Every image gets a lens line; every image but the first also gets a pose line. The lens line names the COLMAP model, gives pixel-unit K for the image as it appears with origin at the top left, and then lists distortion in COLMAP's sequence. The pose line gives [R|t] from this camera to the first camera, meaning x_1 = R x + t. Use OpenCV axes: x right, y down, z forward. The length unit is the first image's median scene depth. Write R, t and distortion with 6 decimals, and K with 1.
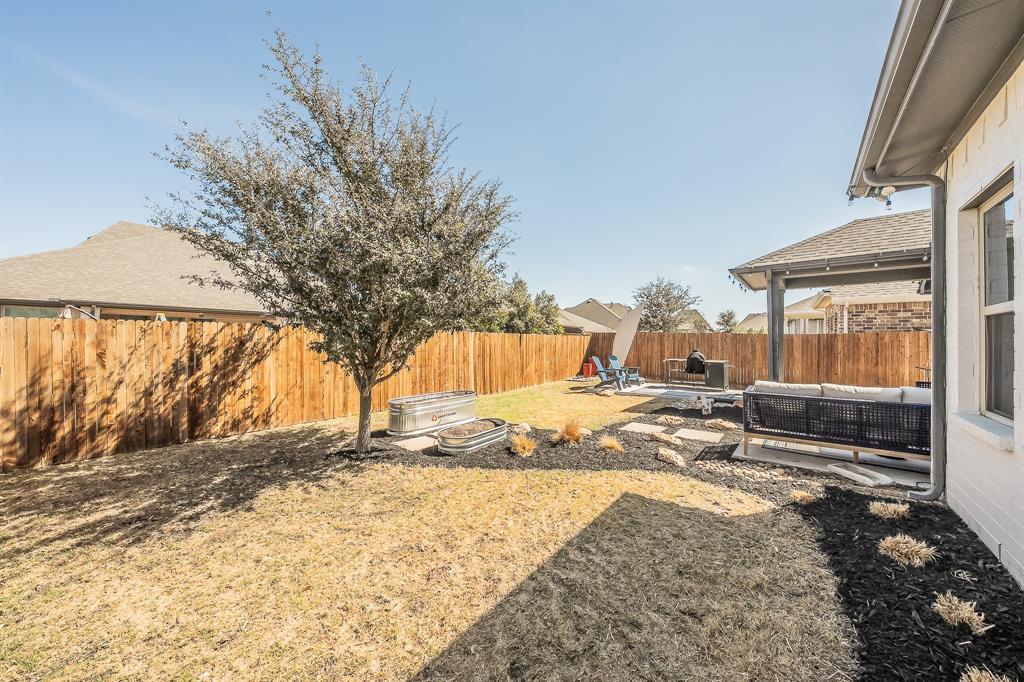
lens RADIAL K [[353.0, 0, 510.7], [0, 353.0, 341.4], [0, 0, 1]] dist [-0.006888, -0.000138]
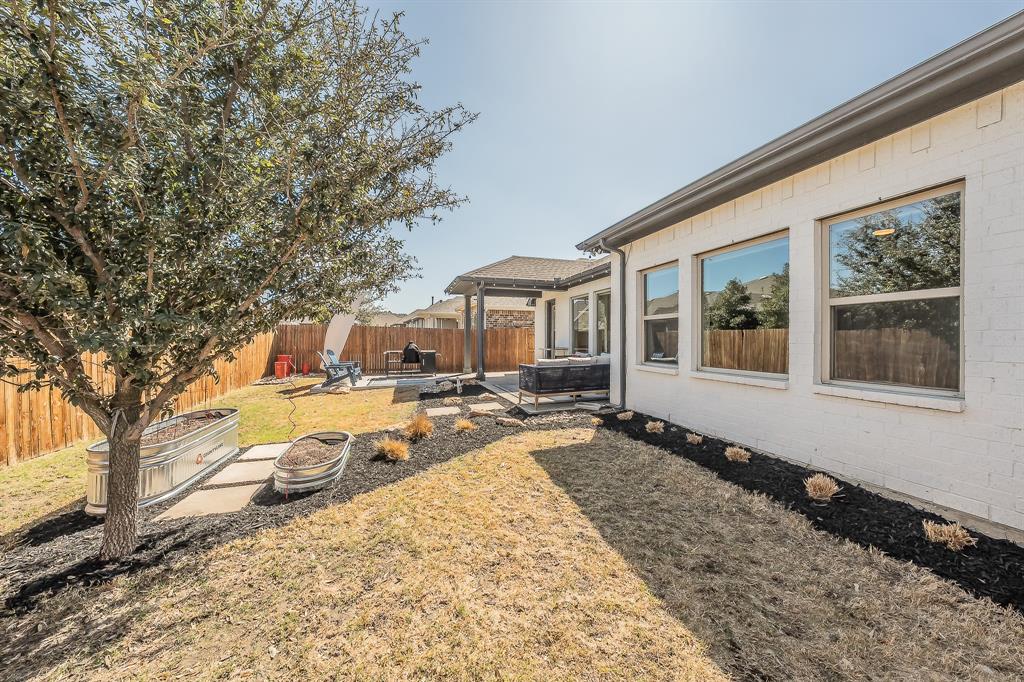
lens RADIAL K [[353.0, 0, 509.8], [0, 353.0, 338.7], [0, 0, 1]] dist [-0.006888, -0.000138]
pose [[0.531099, -0.011571, 0.847231, -0.574035], [0.006947, 0.999933, 0.009302, 0.012120], [-0.847281, 0.000945, 0.531144, 0.295576]]
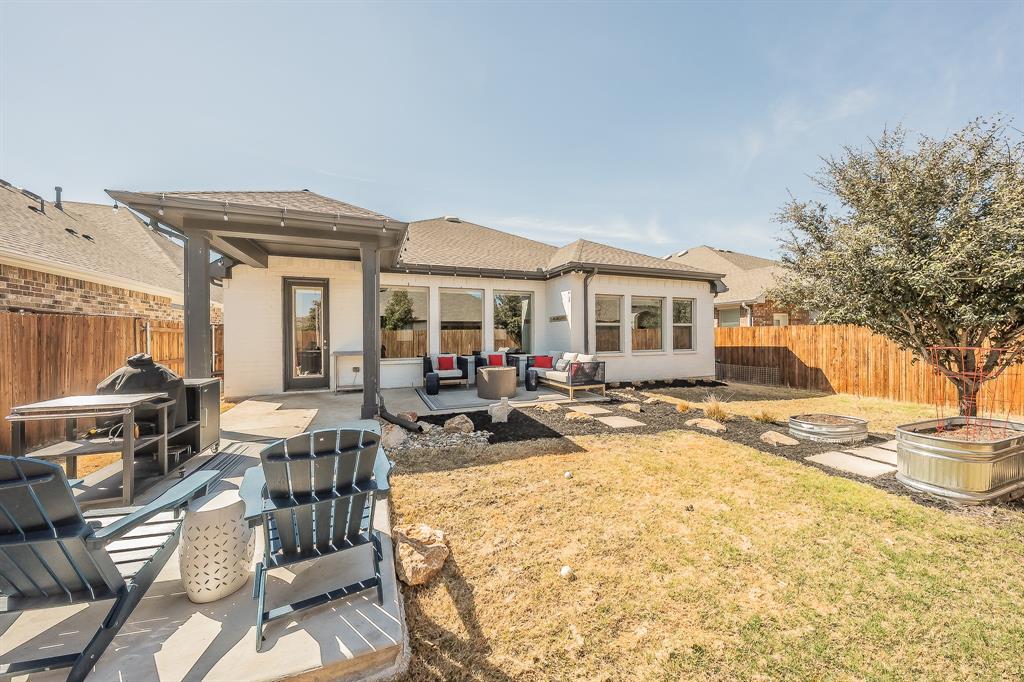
lens RADIAL K [[353.0, 0, 509.9], [0, 353.0, 338.4], [0, 0, 1]] dist [-0.006888, -0.000138]
pose [[-0.886416, -0.007397, 0.462830, 0.243335], [-0.002034, 0.999925, 0.012086, 0.009409], [-0.462884, 0.009772, -0.886365, 2.492238]]
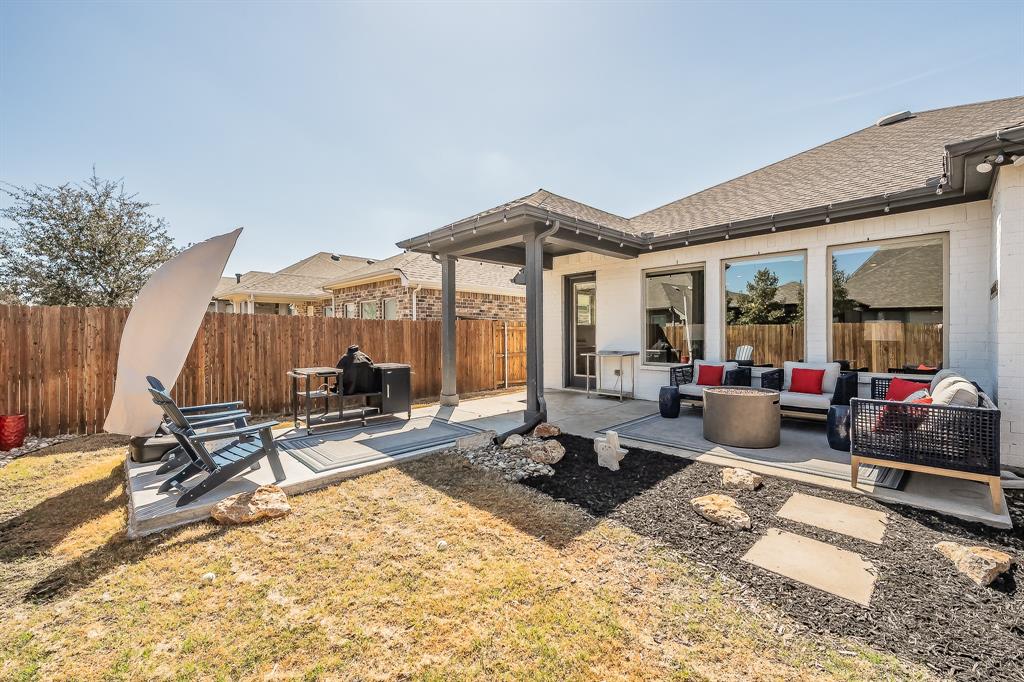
lens RADIAL K [[434.2, 0, 512.6], [0, 434.2, 335.4], [0, 0, 1]] dist [0.002267, -0.000228]
pose [[0.101682, -0.012783, 0.994735, -0.144817], [0.006643, 0.999904, 0.012171, 0.002168], [-0.994795, 0.005371, 0.101757, 1.561368]]
